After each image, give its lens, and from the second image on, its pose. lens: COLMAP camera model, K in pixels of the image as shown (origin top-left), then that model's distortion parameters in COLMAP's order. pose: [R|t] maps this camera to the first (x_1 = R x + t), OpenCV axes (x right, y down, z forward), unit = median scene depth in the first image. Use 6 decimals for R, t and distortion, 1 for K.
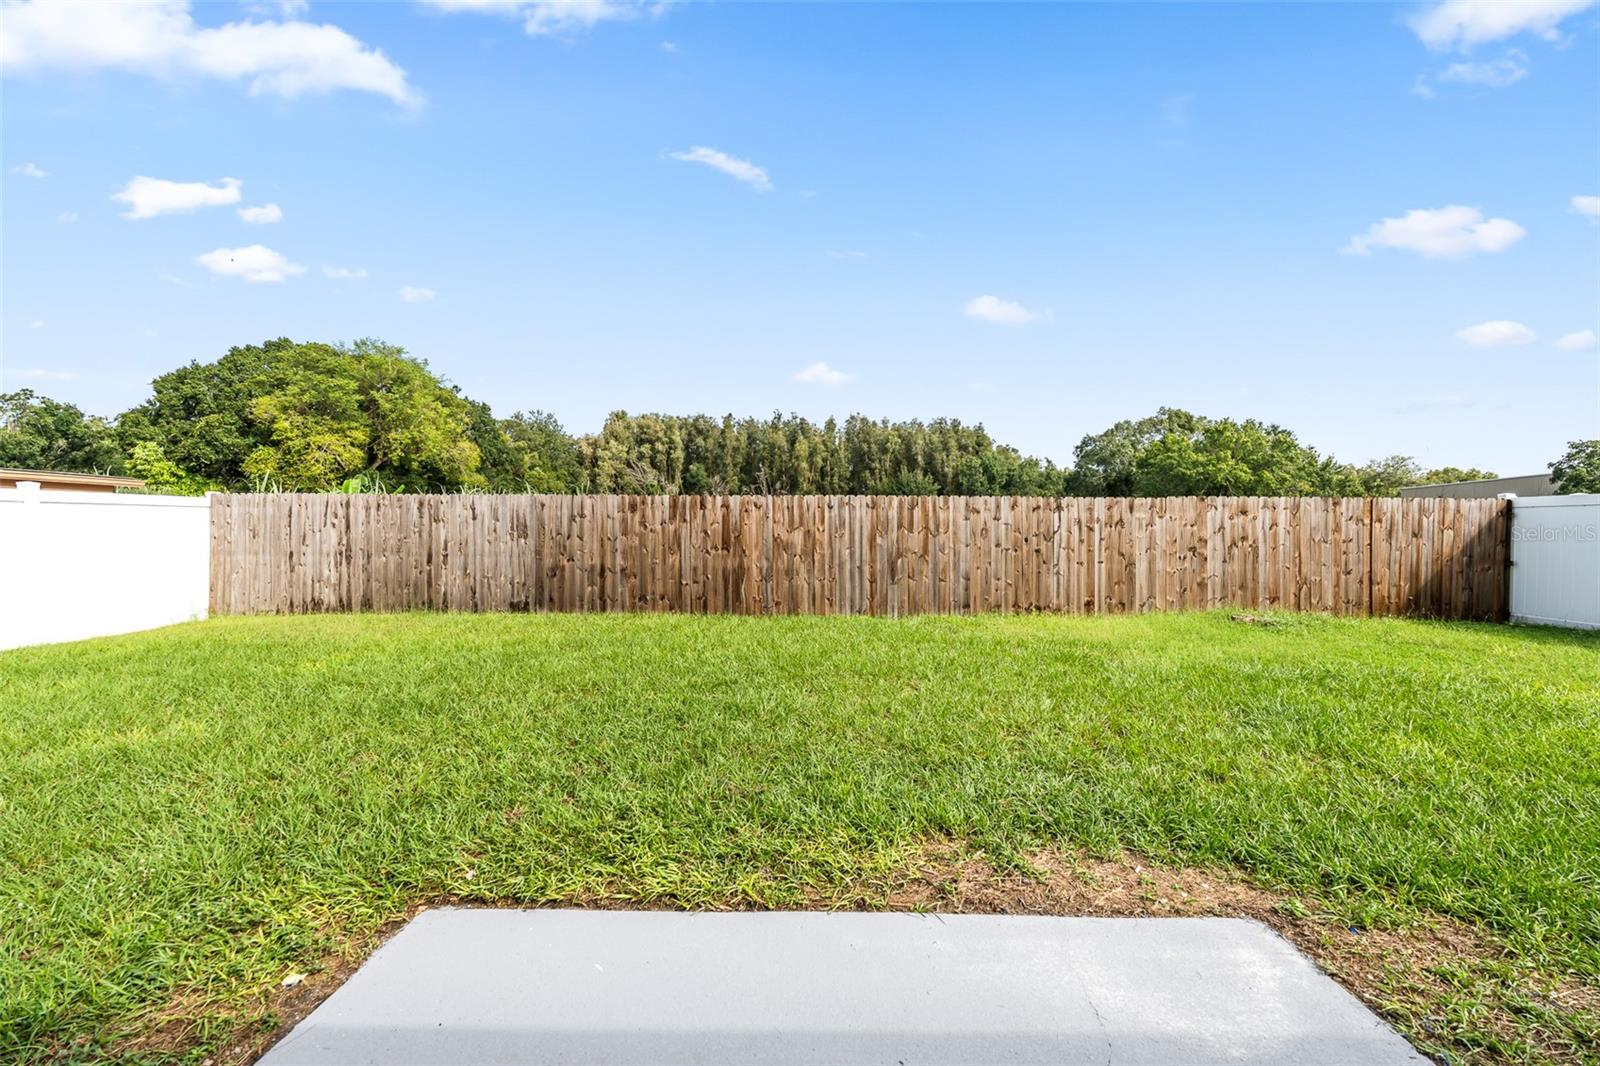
lens RADIAL K [[724.8, 0, 805.9], [0, 724.8, 529.9], [0, 0, 1]] dist [-0.008291, 0.000504]
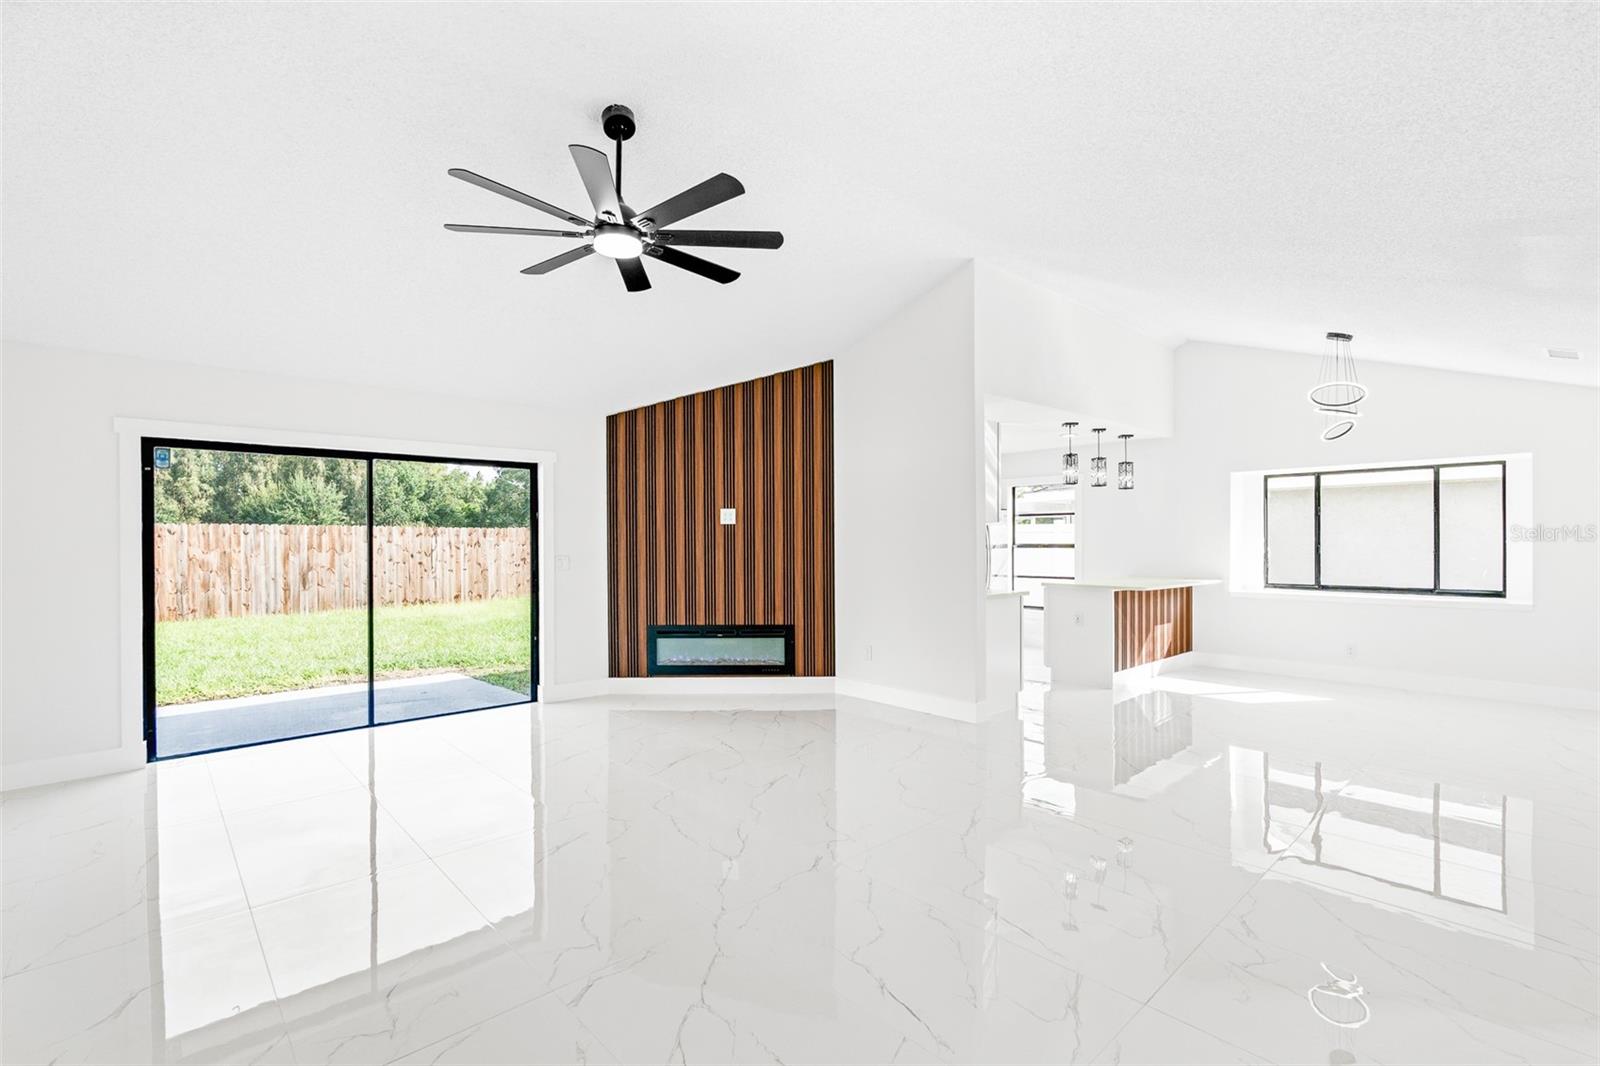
lens RADIAL K [[724.8, 0, 802.6], [0, 724.8, 543.8], [0, 0, 1]] dist [-0.008291, 0.000504]
pose [[0.734314, -0.007367, 0.678770, -0.111183], [0.004378, 0.999972, 0.006117, -0.016114], [-0.678796, -0.001520, 0.734326, -0.620571]]
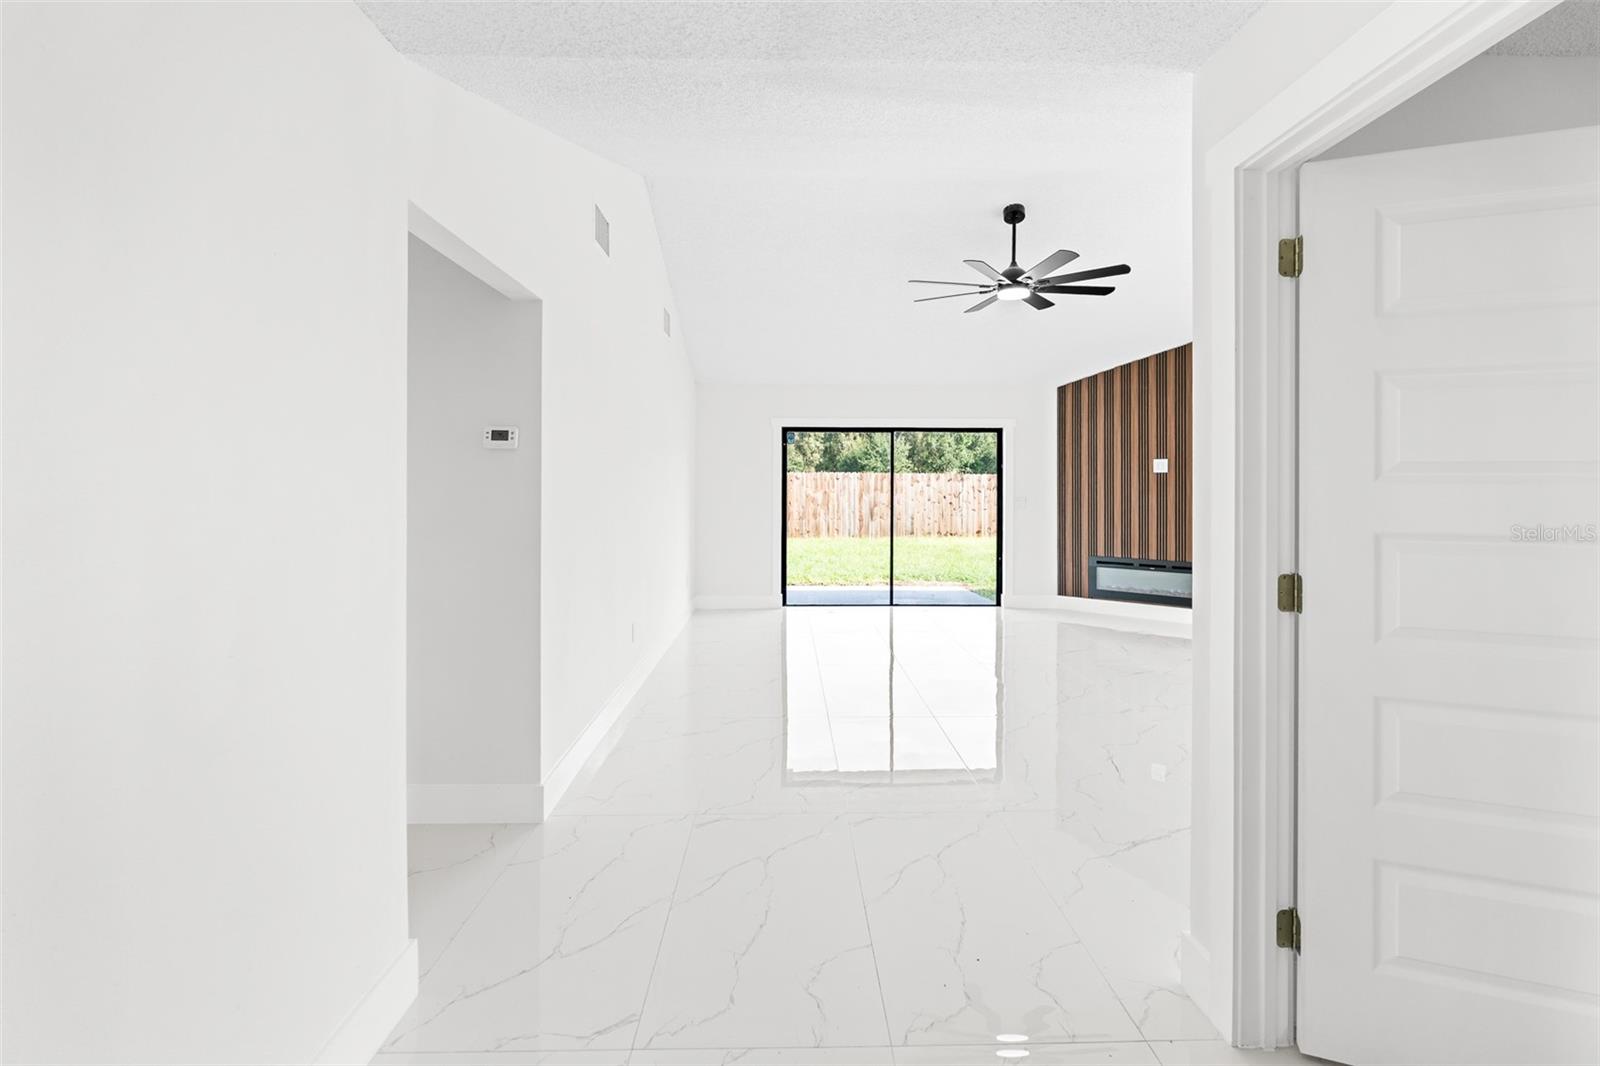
lens RADIAL K [[724.8, 0, 802.1], [0, 724.8, 485.9], [0, 0, 1]] dist [-0.008291, 0.000504]
pose [[0.999516, 0.005324, 0.030664, -0.111173], [-0.005379, 0.999984, 0.001739, -0.015768], [-0.030654, -0.001903, 0.999528, -0.811760]]
